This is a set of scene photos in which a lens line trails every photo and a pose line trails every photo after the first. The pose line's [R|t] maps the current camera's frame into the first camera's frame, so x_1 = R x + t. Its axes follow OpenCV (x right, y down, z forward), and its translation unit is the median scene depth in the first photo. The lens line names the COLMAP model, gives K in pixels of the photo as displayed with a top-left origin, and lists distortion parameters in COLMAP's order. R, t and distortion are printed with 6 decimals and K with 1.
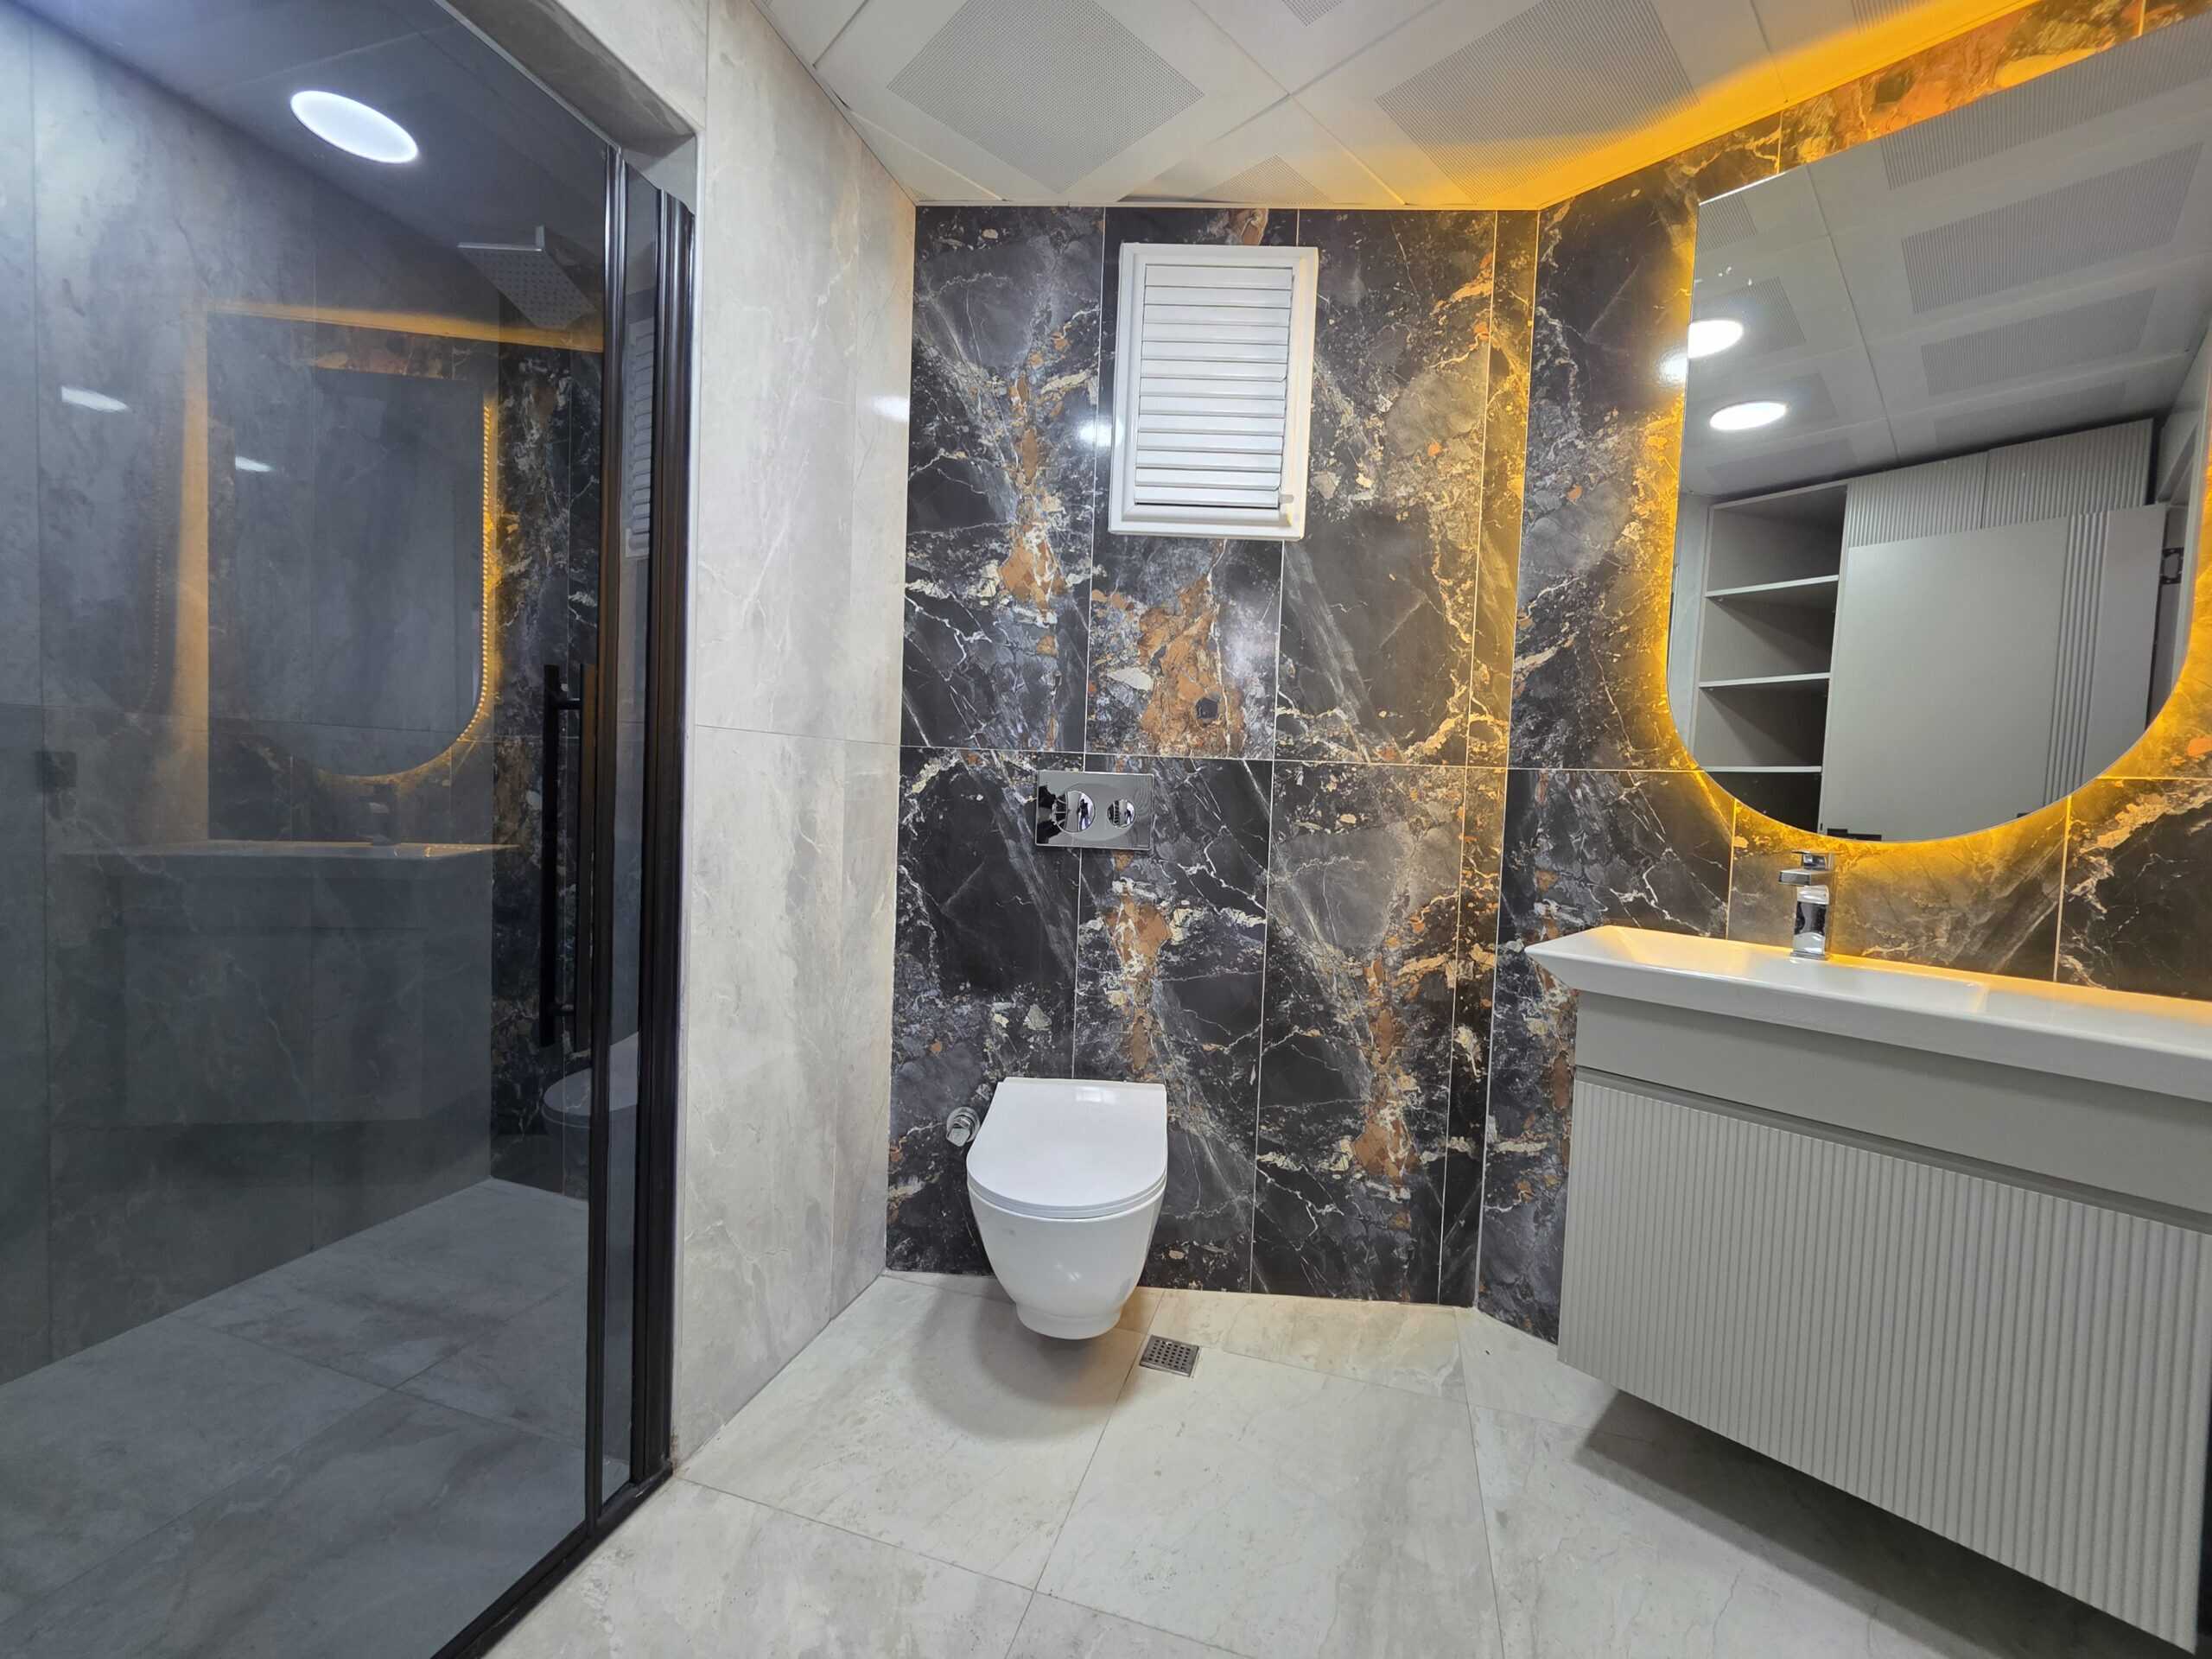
lens RADIAL K [[896.3, 0, 1112.0], [0, 896.3, 824.0], [0, 0, 1]] dist [-0.000529, 0.000221]
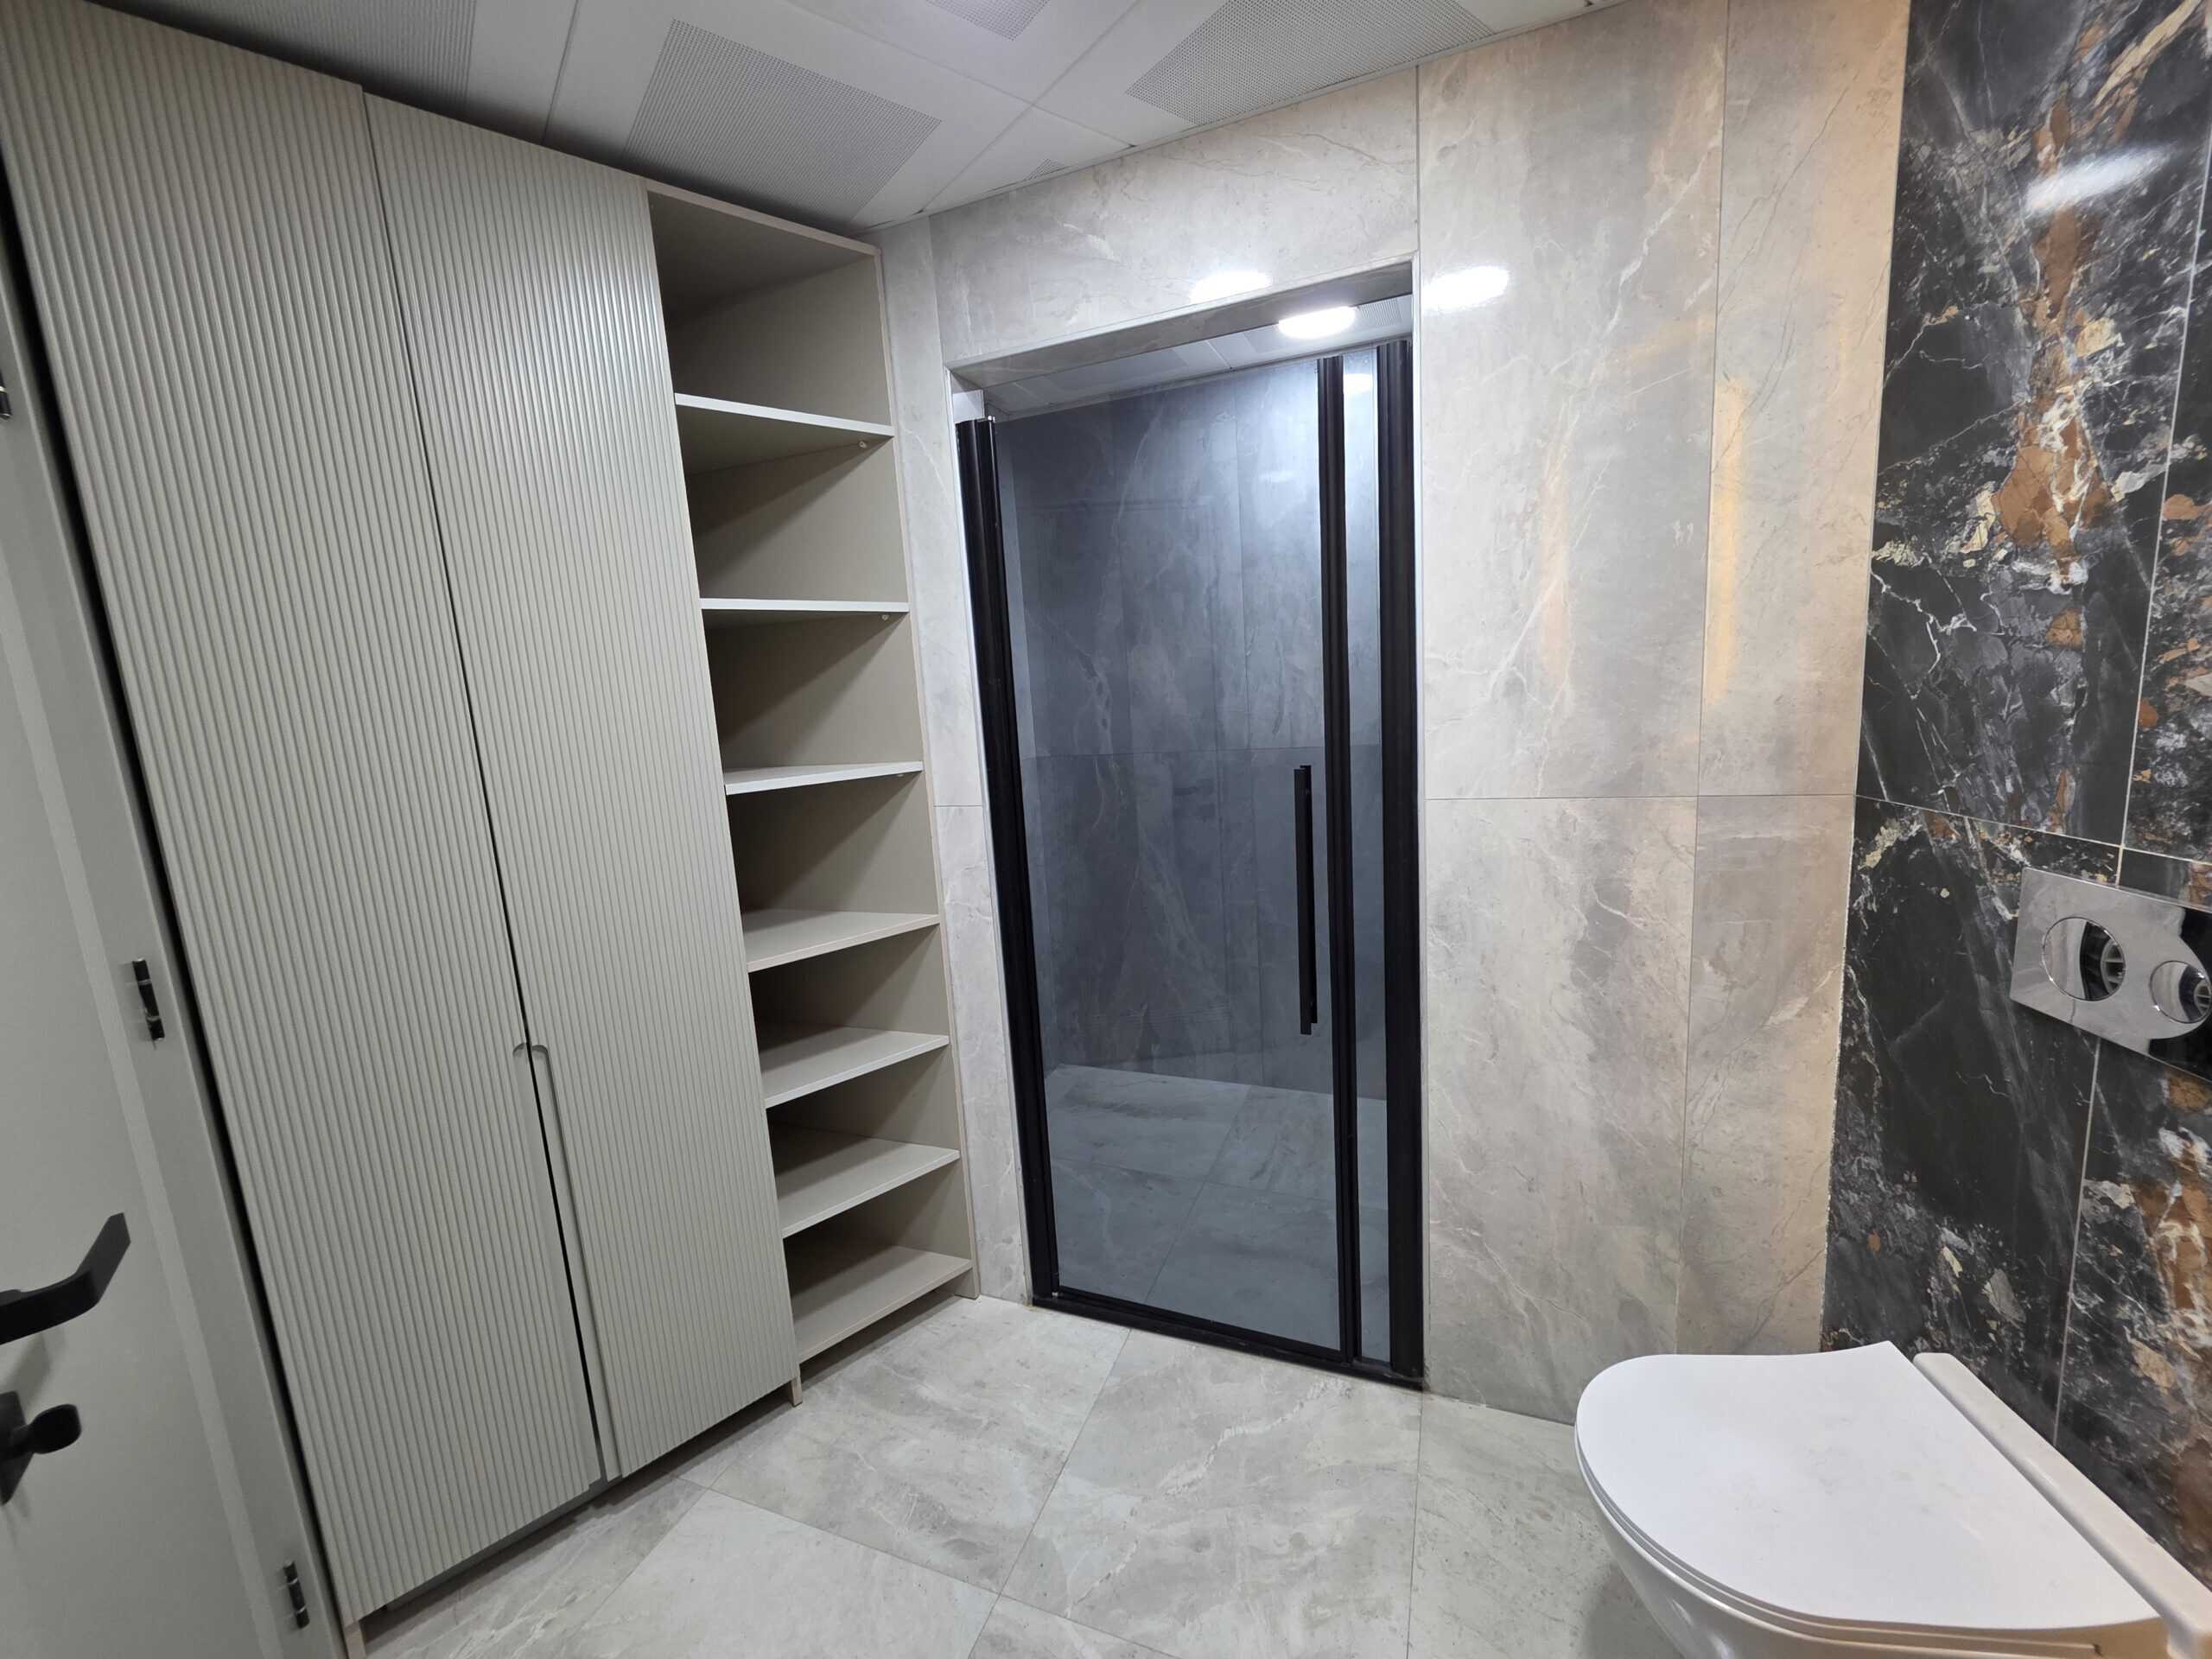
lens RADIAL K [[896.3, 0, 1112.0], [0, 896.3, 824.0], [0, 0, 1]] dist [-0.000529, 0.000221]
pose [[-0.095311, 0.126140, -0.987423, 0.498496], [0.019822, 0.991983, 0.124809, -0.163191], [0.995250, -0.007677, -0.097047, 0.506437]]
